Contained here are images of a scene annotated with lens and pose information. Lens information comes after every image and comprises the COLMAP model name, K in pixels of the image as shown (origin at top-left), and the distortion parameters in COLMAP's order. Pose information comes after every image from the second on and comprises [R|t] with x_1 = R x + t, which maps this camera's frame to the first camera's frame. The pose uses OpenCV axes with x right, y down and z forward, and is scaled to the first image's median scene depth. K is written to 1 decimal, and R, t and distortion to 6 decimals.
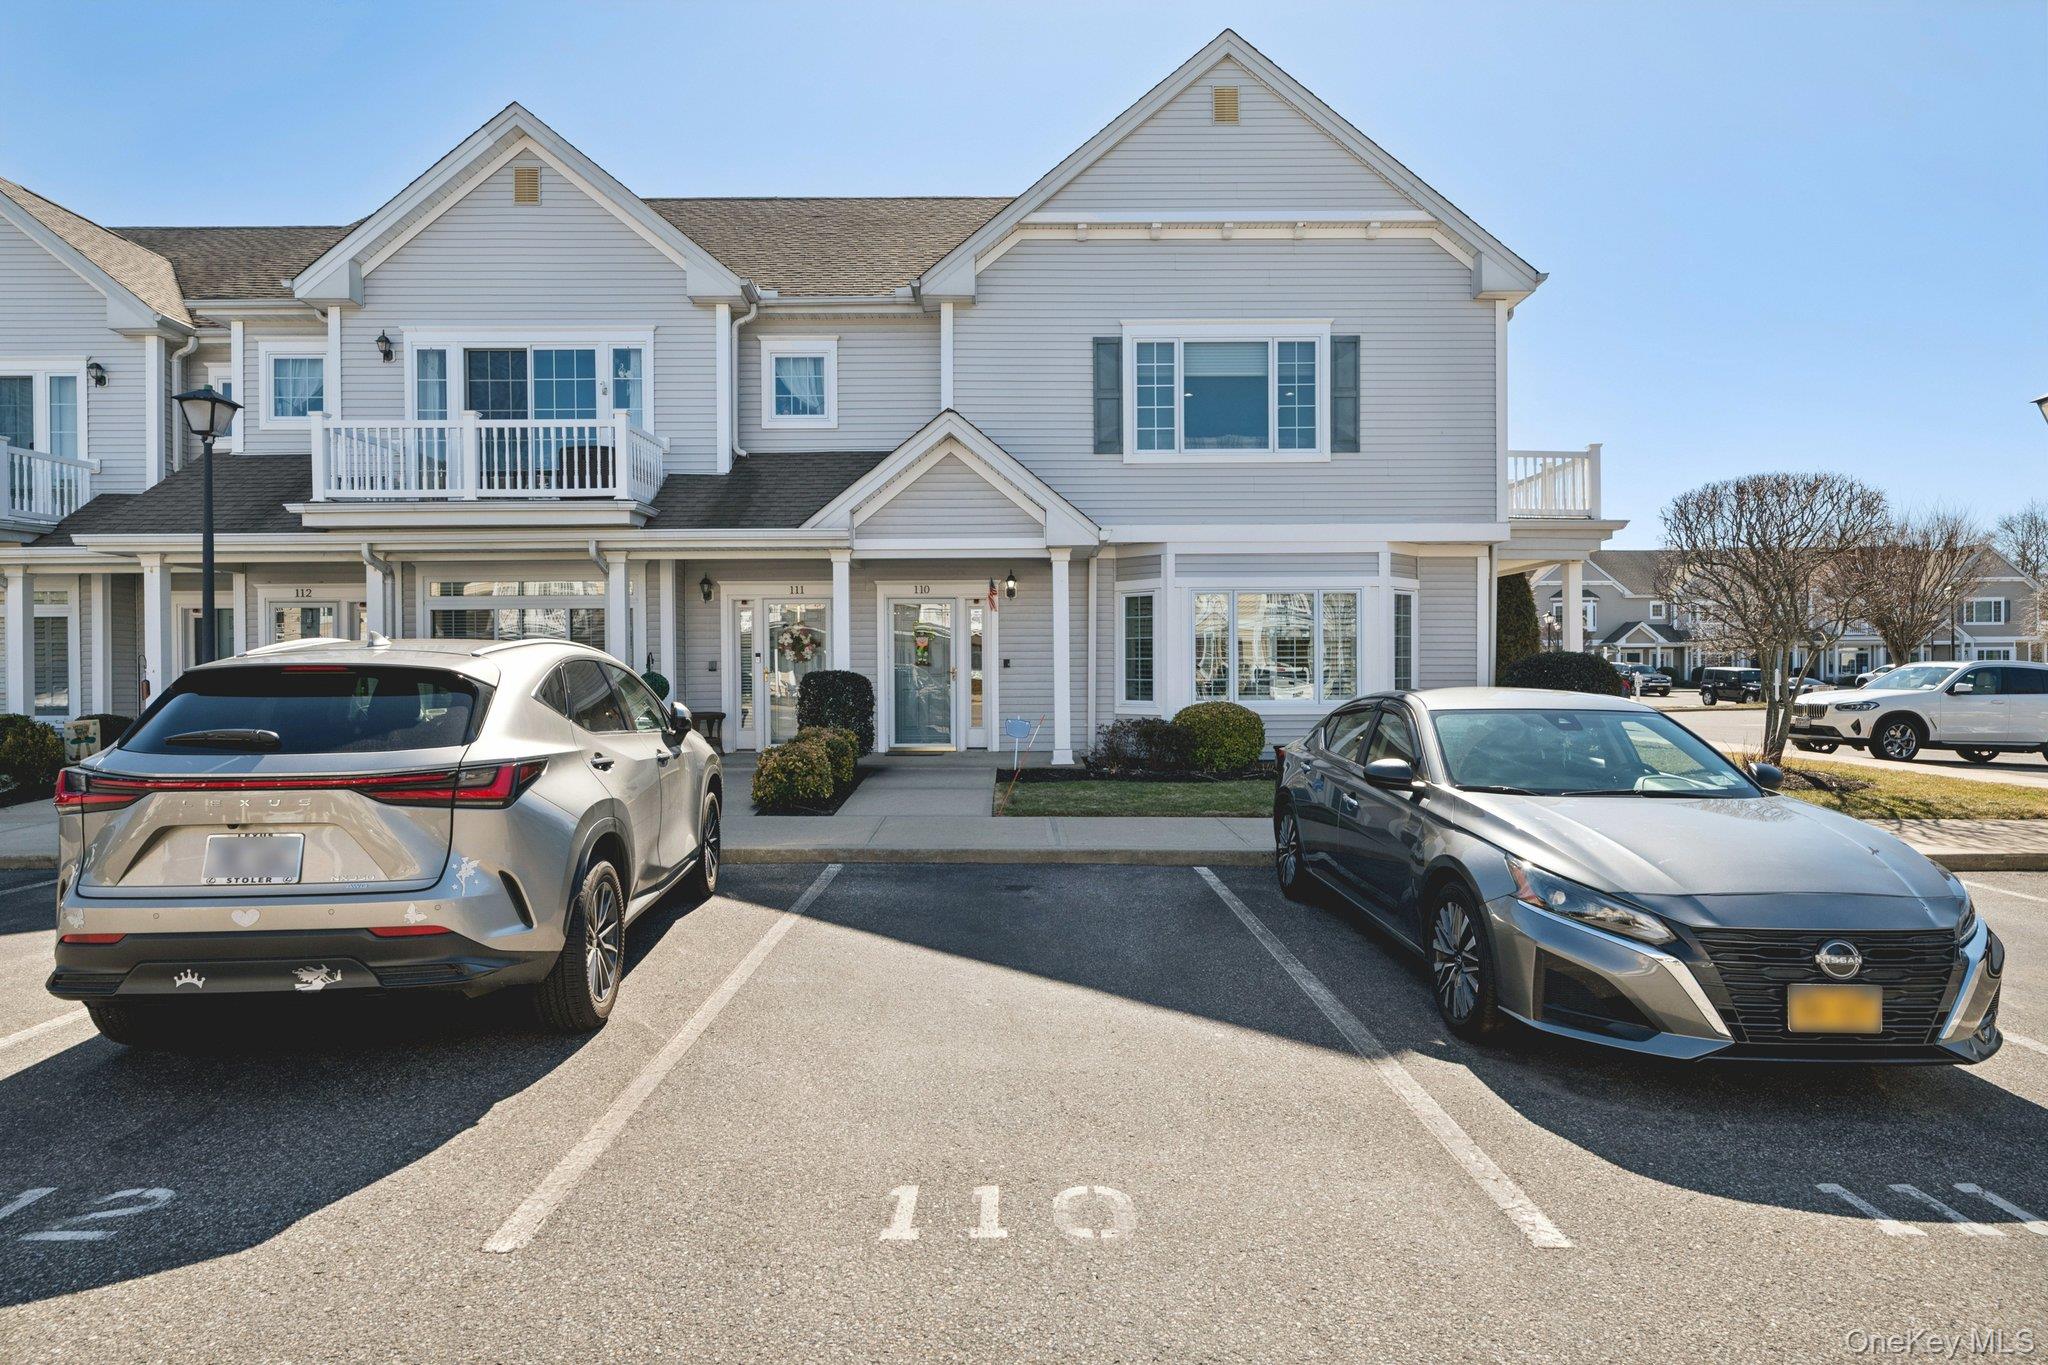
lens RADIAL K [[1187.3, 0, 1024.0], [0, 1187.3, 682.5], [0, 0, 1]] dist [-0.000130, 0.000006]
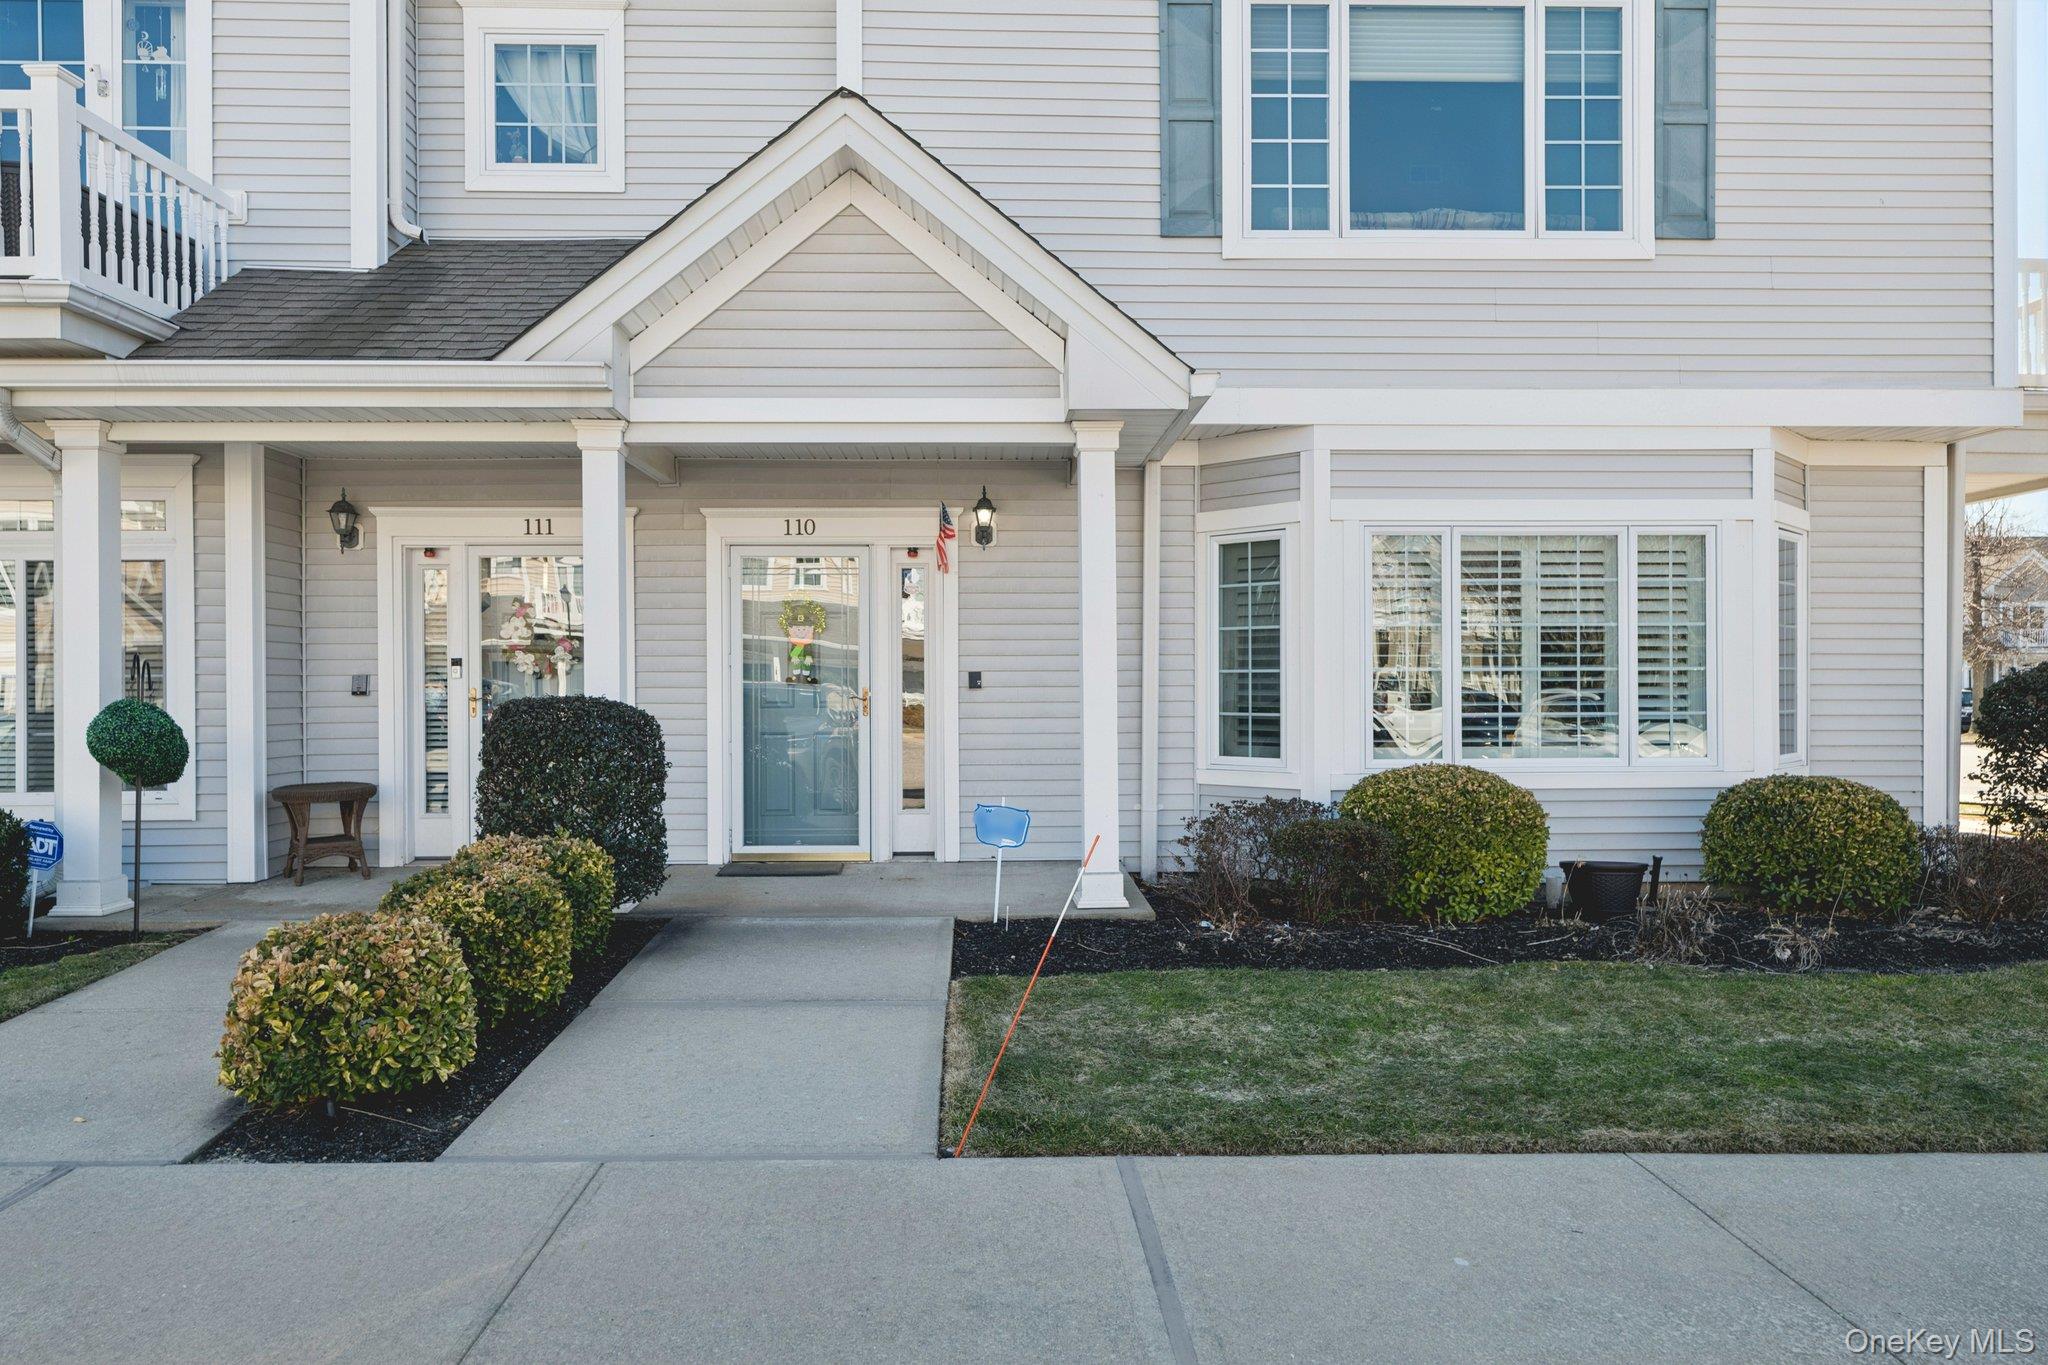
lens RADIAL K [[1416.9, 0, 1022.5], [0, 1416.9, 690.4], [0, 0, 1]] dist [0.001111, -0.000280]
pose [[0.999696, 0.001020, 0.024635, -0.009743], [-0.000779, 0.999952, -0.009779, -0.006527], [-0.024644, 0.009757, 0.999649, 0.437067]]
